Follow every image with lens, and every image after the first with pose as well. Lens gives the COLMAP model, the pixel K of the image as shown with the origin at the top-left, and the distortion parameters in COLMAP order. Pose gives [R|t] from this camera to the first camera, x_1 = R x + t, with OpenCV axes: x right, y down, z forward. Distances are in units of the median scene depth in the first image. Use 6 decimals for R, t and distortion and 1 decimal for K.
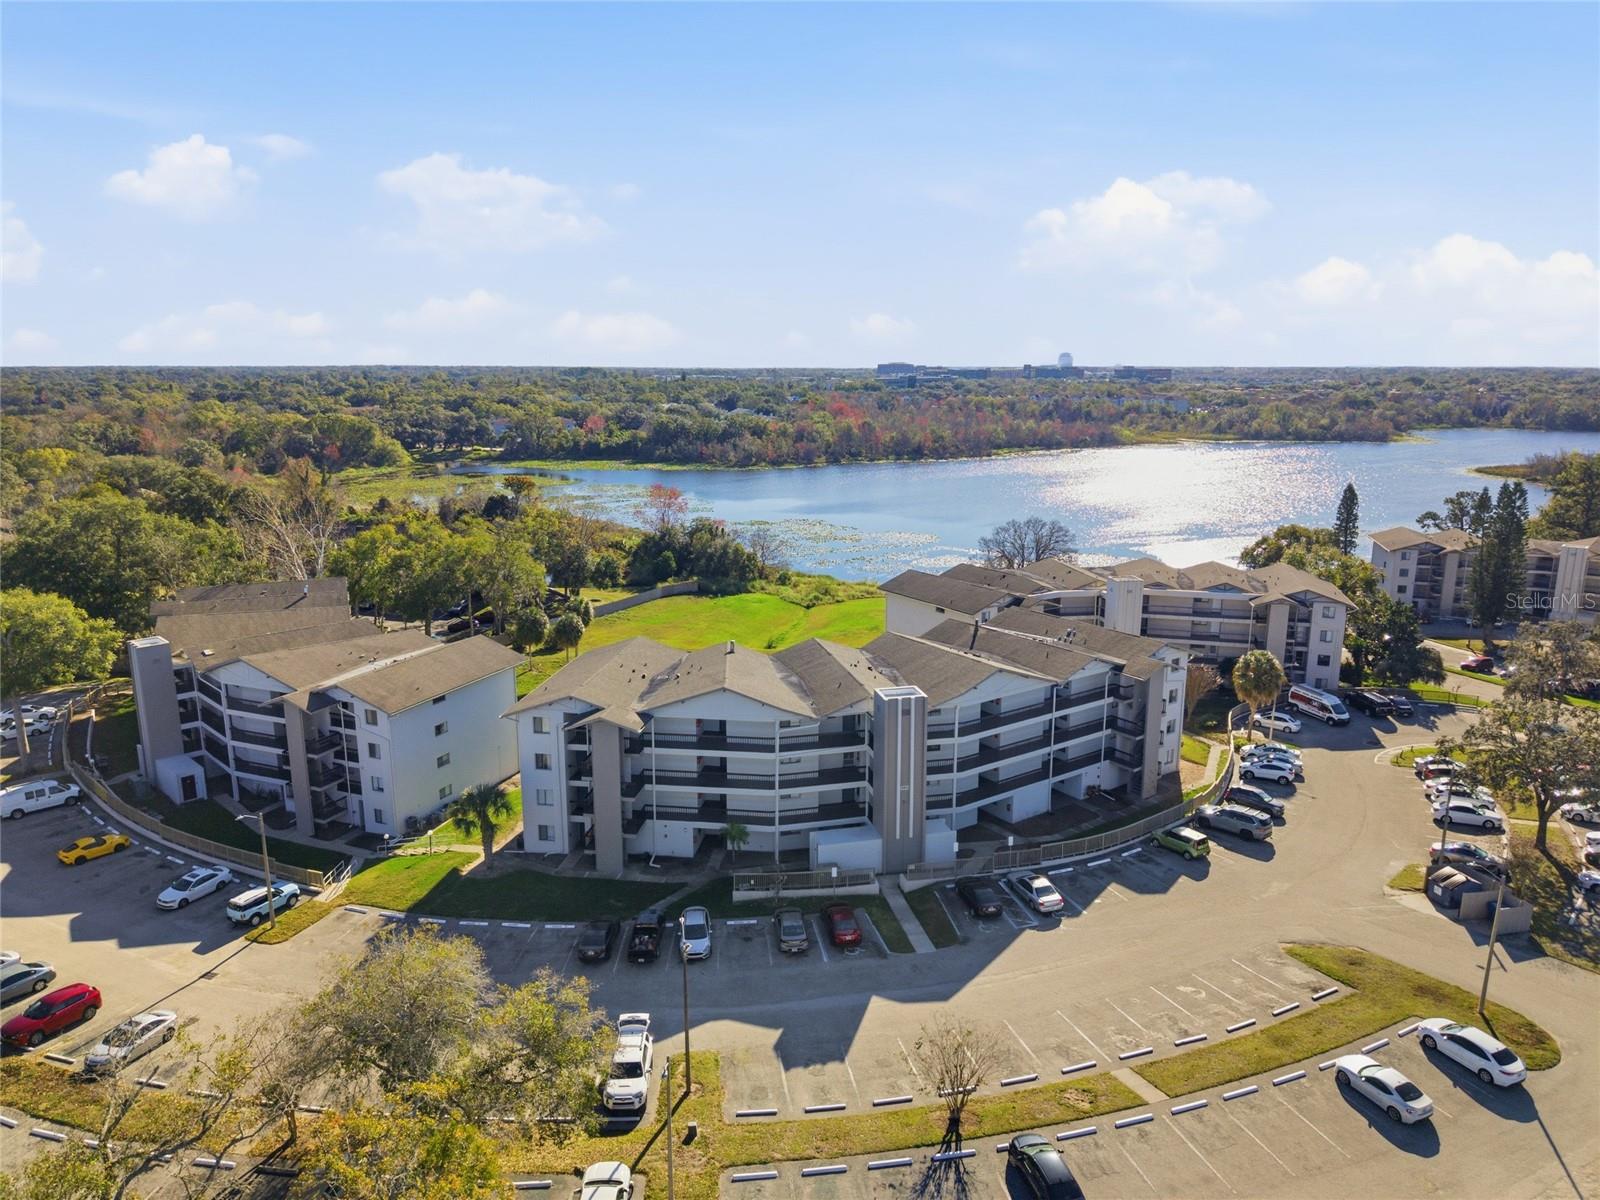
lens RADIAL K [[1062.6, 0, 805.1], [0, 1062.6, 603.9], [0, 0, 1]] dist [0.043231, -0.048244]
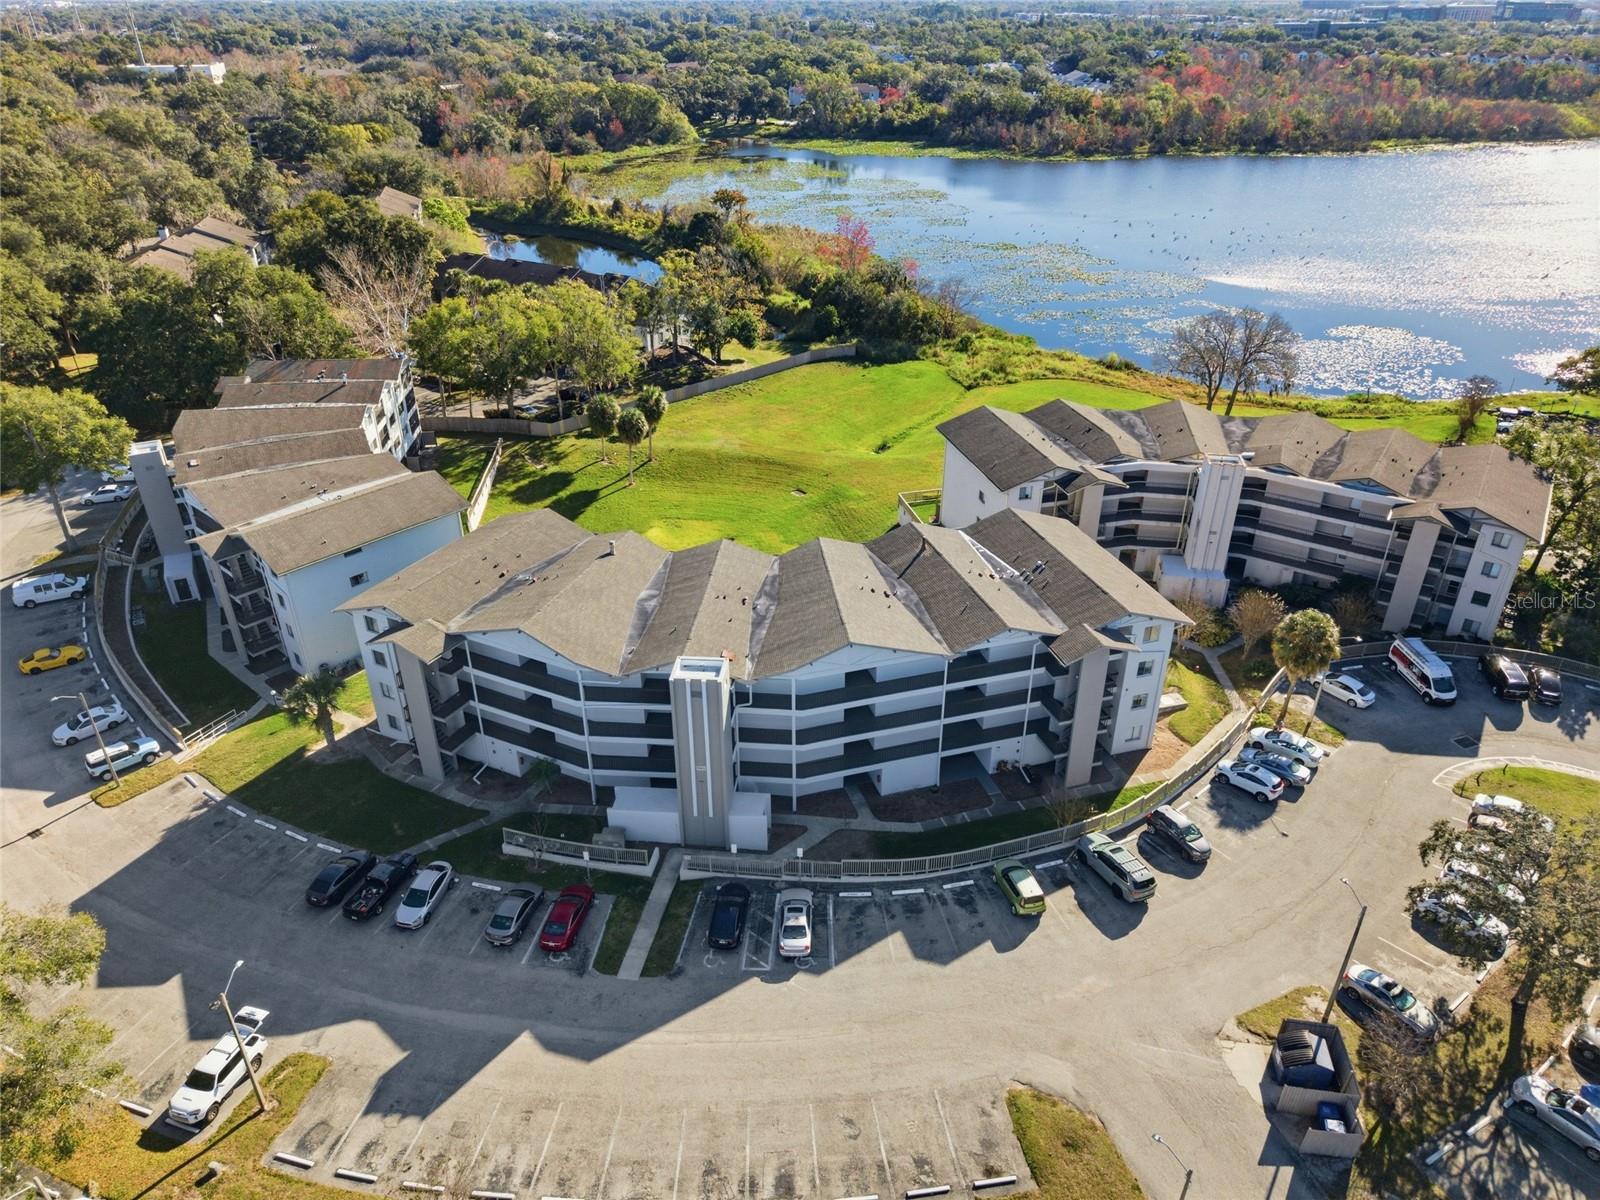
lens RADIAL K [[1062.6, 0, 805.1], [0, 1062.6, 603.9], [0, 0, 1]] dist [0.043231, -0.048244]
pose [[0.946614, 0.158015, -0.280985, 0.146020], [-0.068040, 0.949925, 0.304980, -0.084101], [0.315106, -0.269580, 0.909964, 0.095301]]
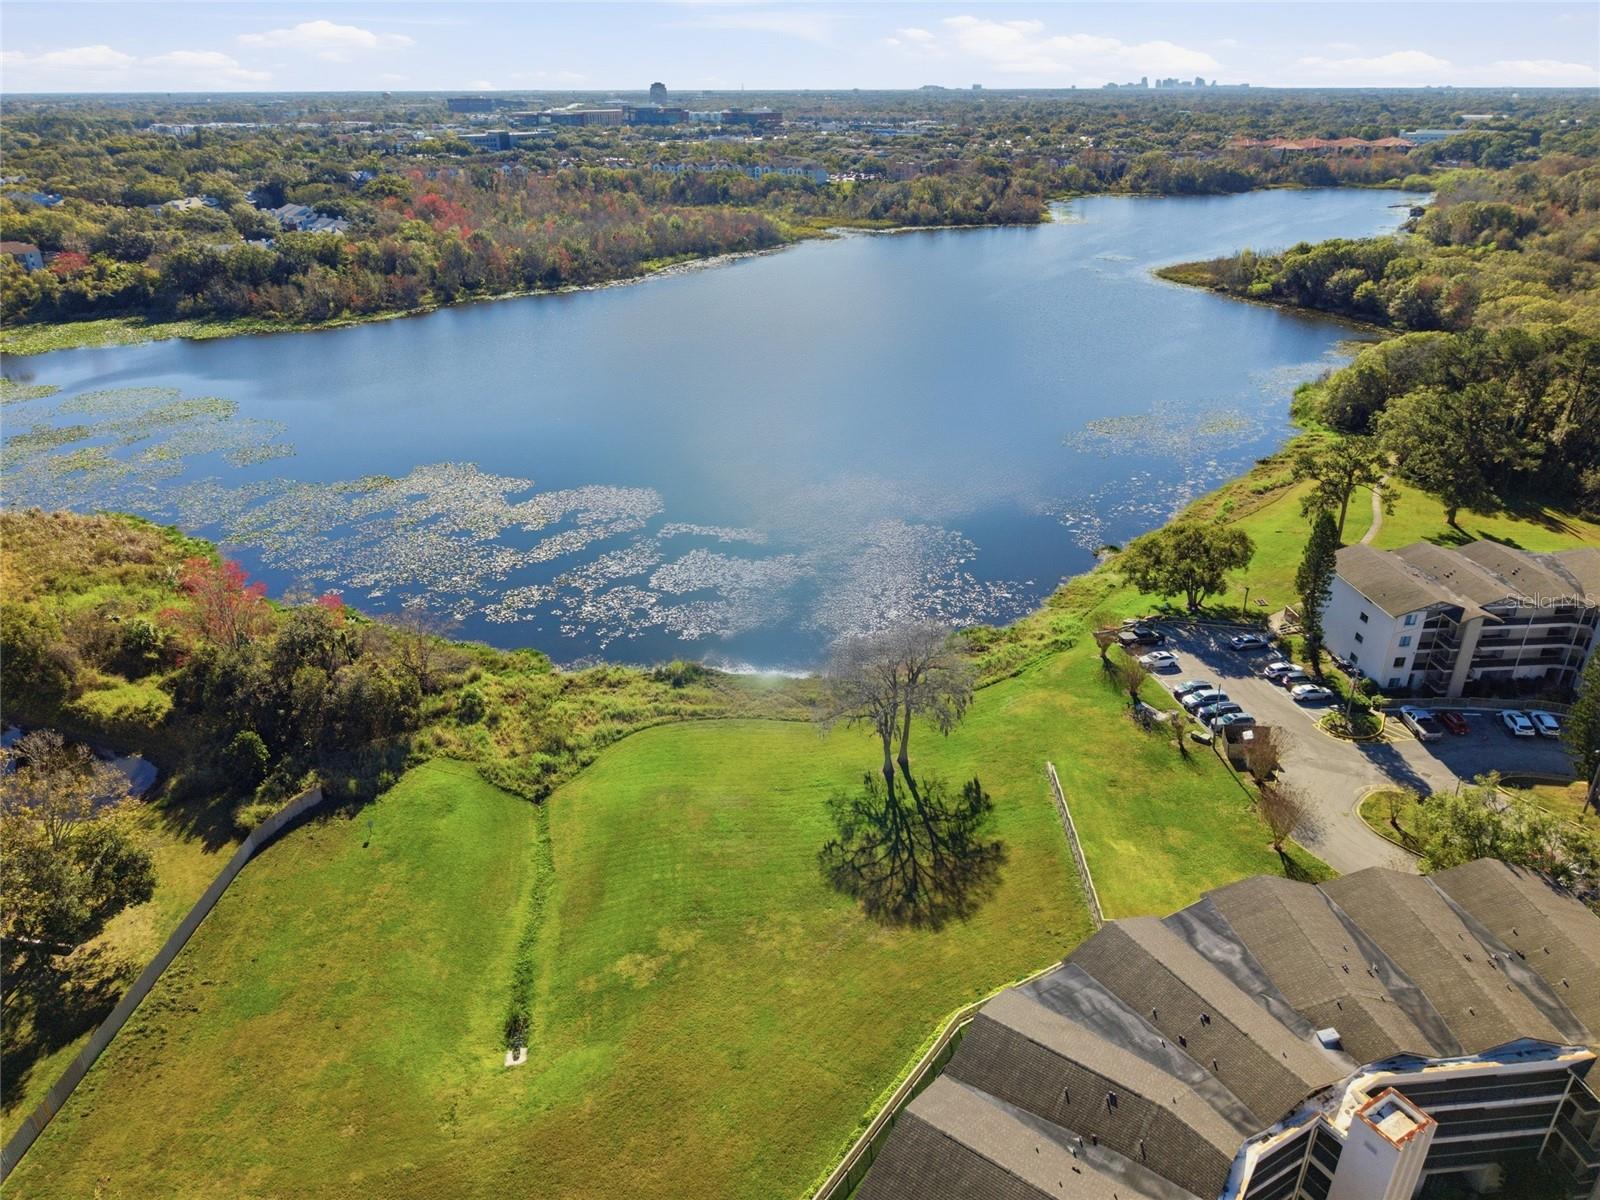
lens RADIAL K [[1062.6, 0, 805.1], [0, 1062.6, 603.9], [0, 0, 1]] dist [0.043231, -0.048244]
pose [[0.934485, -0.158611, 0.318717, -0.028364], [0.082243, 0.967231, 0.240208, -0.218873], [-0.346373, -0.198259, 0.916907, 0.422499]]
